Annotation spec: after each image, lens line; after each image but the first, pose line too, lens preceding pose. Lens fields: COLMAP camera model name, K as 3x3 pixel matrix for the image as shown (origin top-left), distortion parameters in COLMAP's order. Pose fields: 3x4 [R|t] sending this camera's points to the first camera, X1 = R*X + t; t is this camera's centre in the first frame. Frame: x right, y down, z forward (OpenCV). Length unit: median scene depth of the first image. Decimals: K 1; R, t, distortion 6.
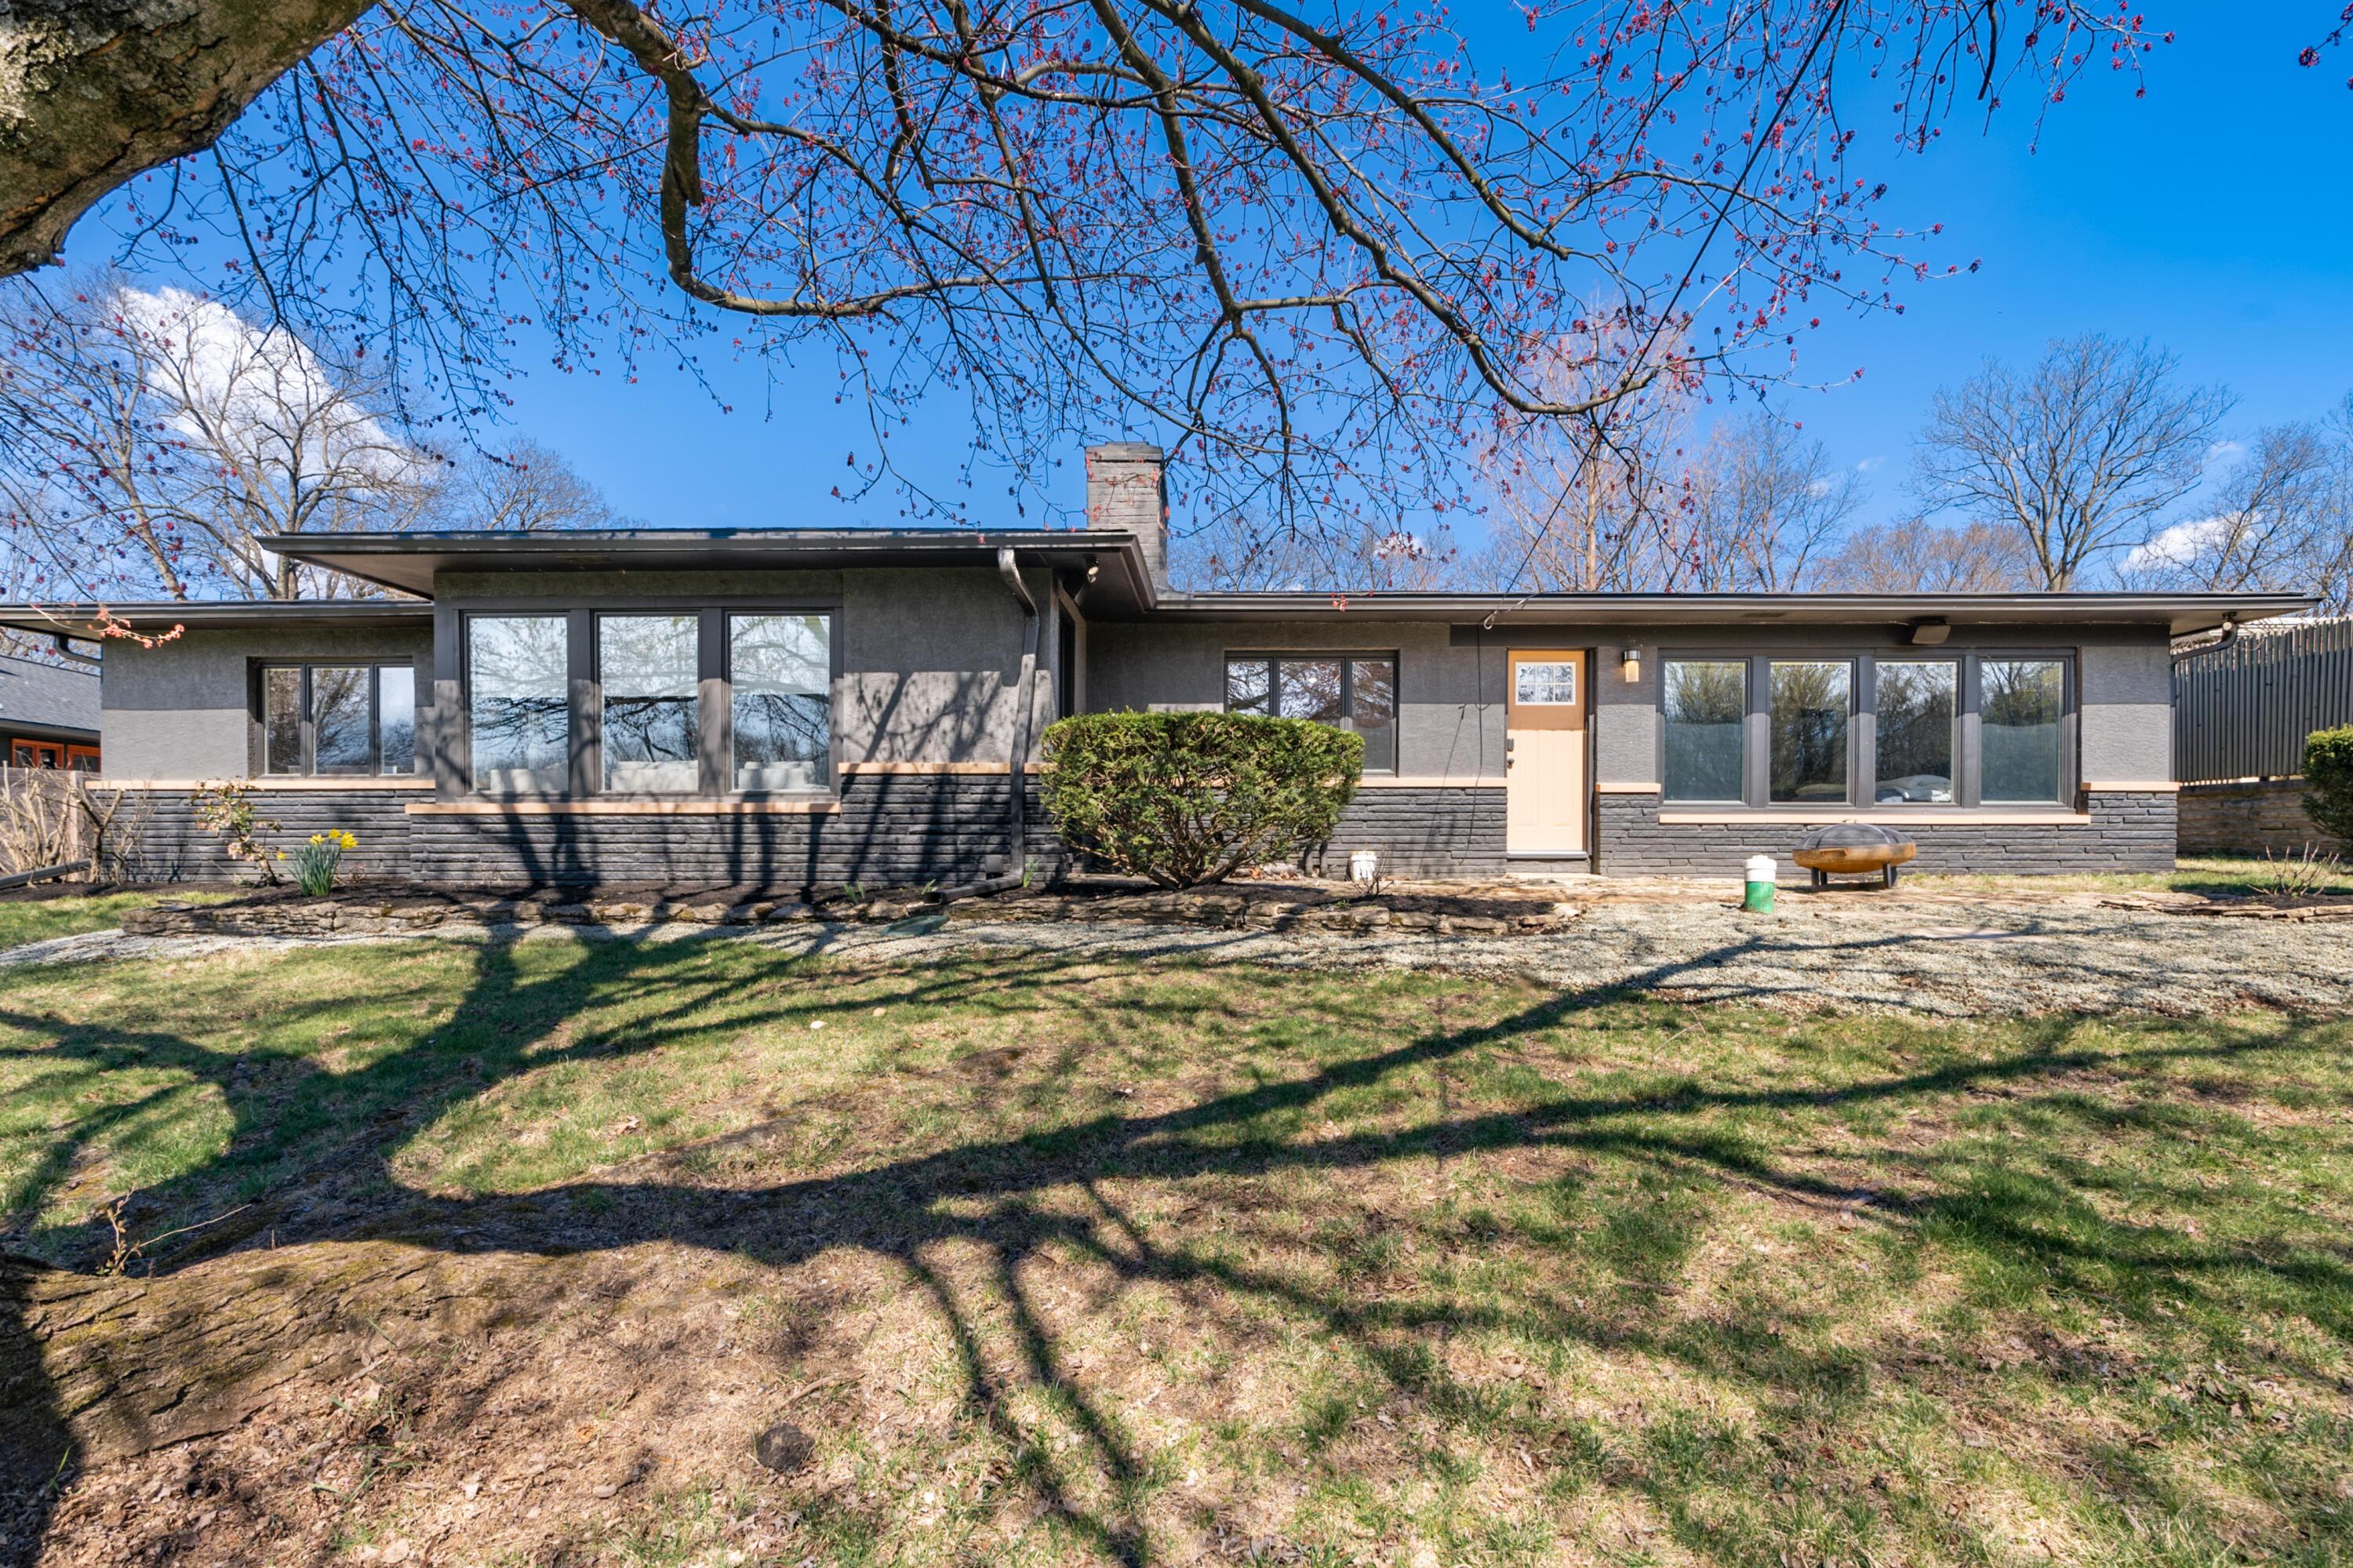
lens RADIAL K [[1099.9, 0, 1188.1], [0, 1099.9, 801.1], [0, 0, 1]] dist [-0.020676, 0.000241]
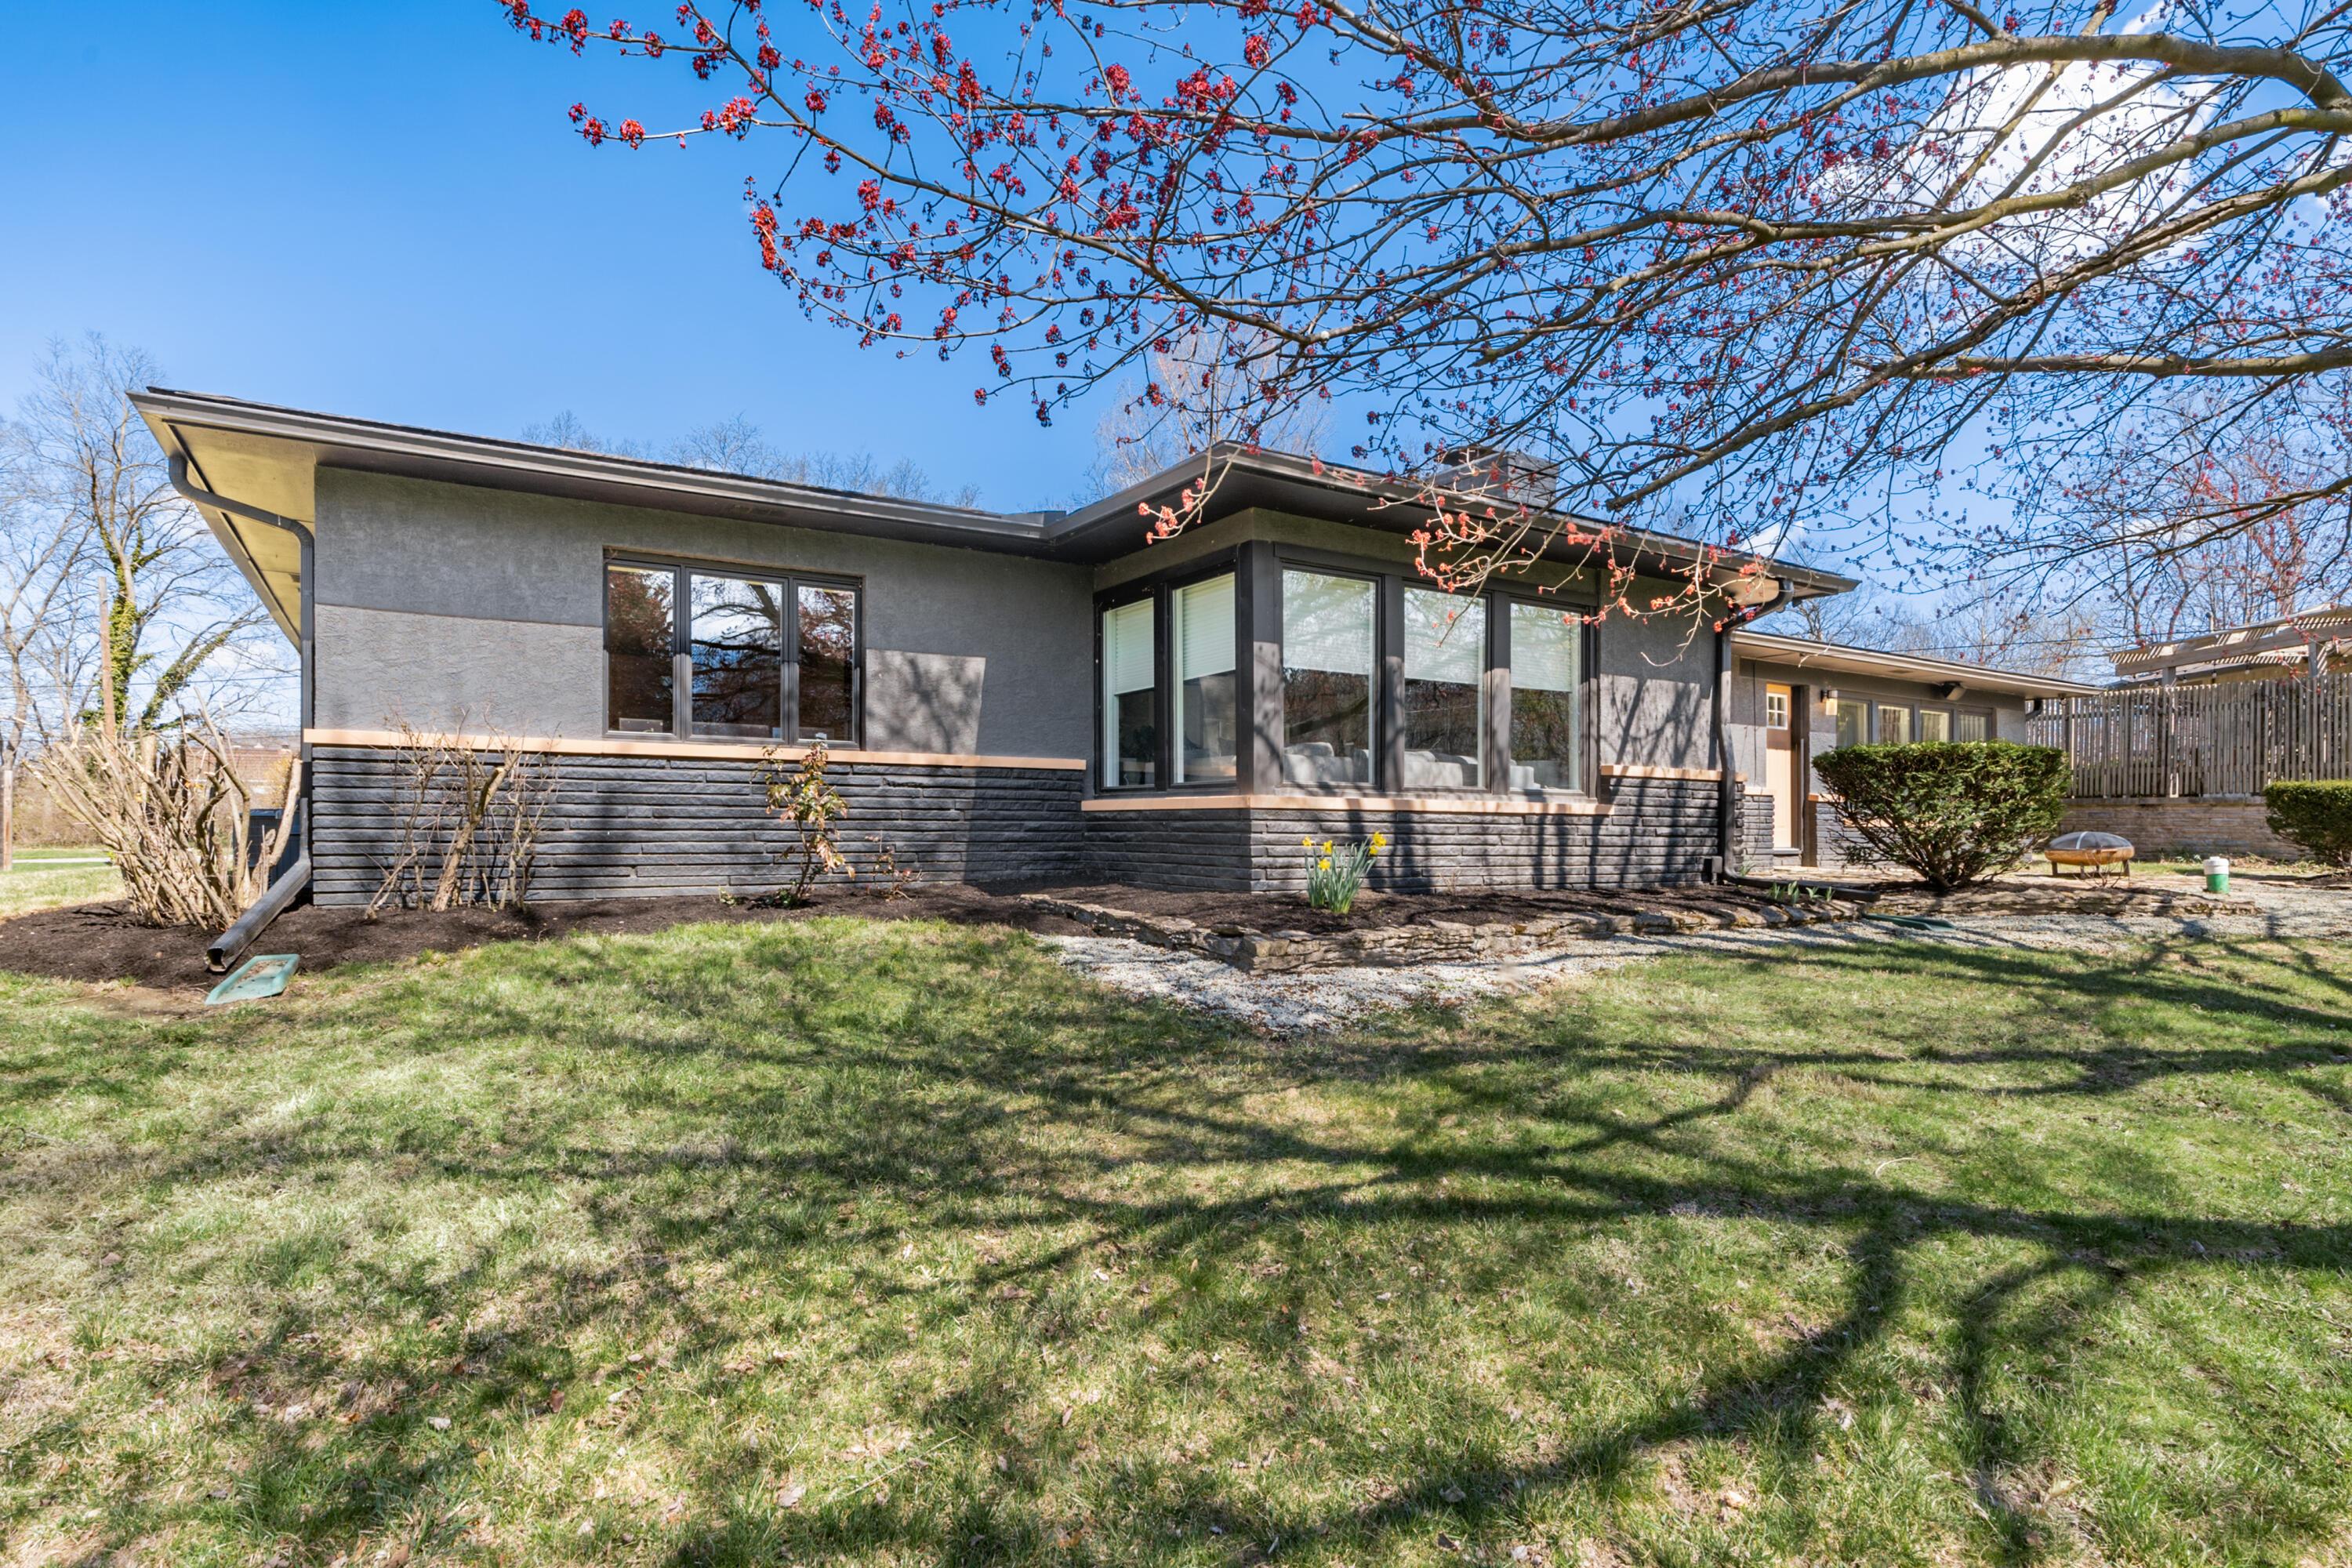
lens RADIAL K [[1260.5, 0, 1171.9], [0, 1260.5, 775.6], [0, 0, 1]] dist [0.002178, 0.000080]
pose [[0.828860, 0.031404, 0.558574, -1.280918], [-0.031156, 0.999465, -0.009961, -0.001118], [-0.558588, -0.009147, 0.829395, 0.266917]]
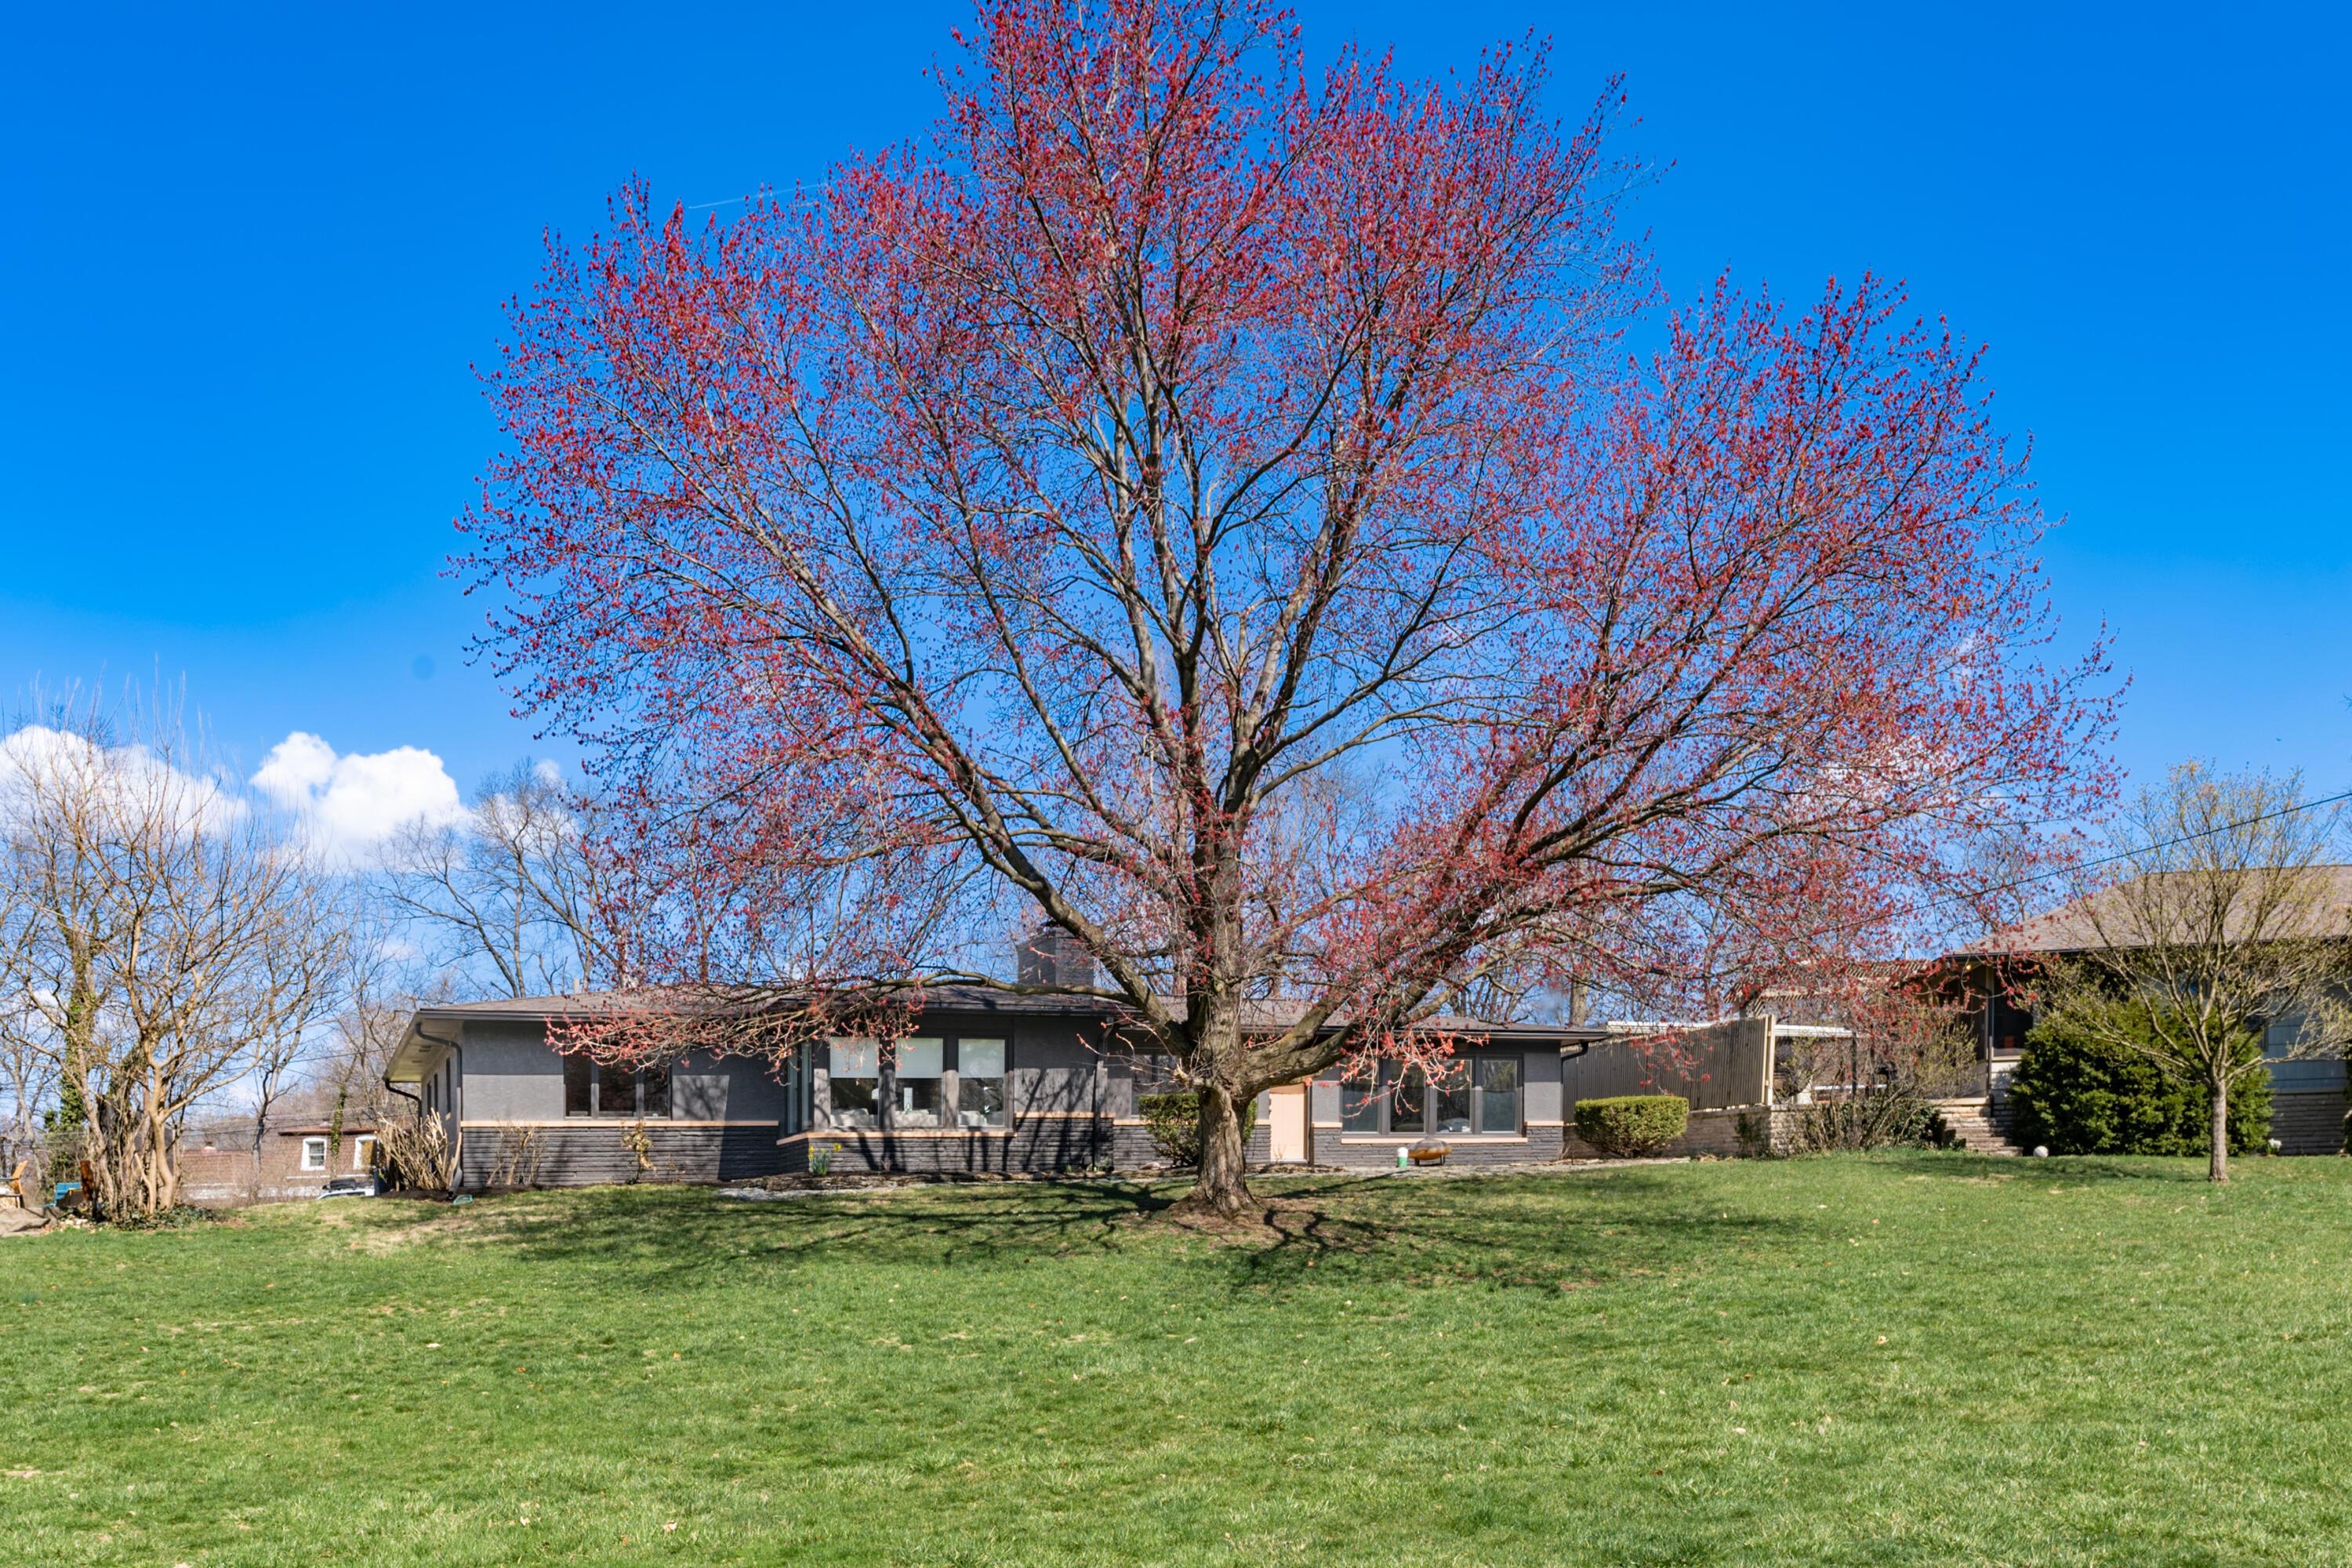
lens RADIAL K [[1940.9, 0, 1167.9], [0, 1940.9, 775.9], [0, 0, 1]] dist [0.001449, -0.000327]
pose [[0.906575, 0.073623, 0.415573, -1.637696], [0.008449, 0.981304, -0.192280, 0.049737], [-0.421960, 0.177827, 0.889004, -2.524989]]
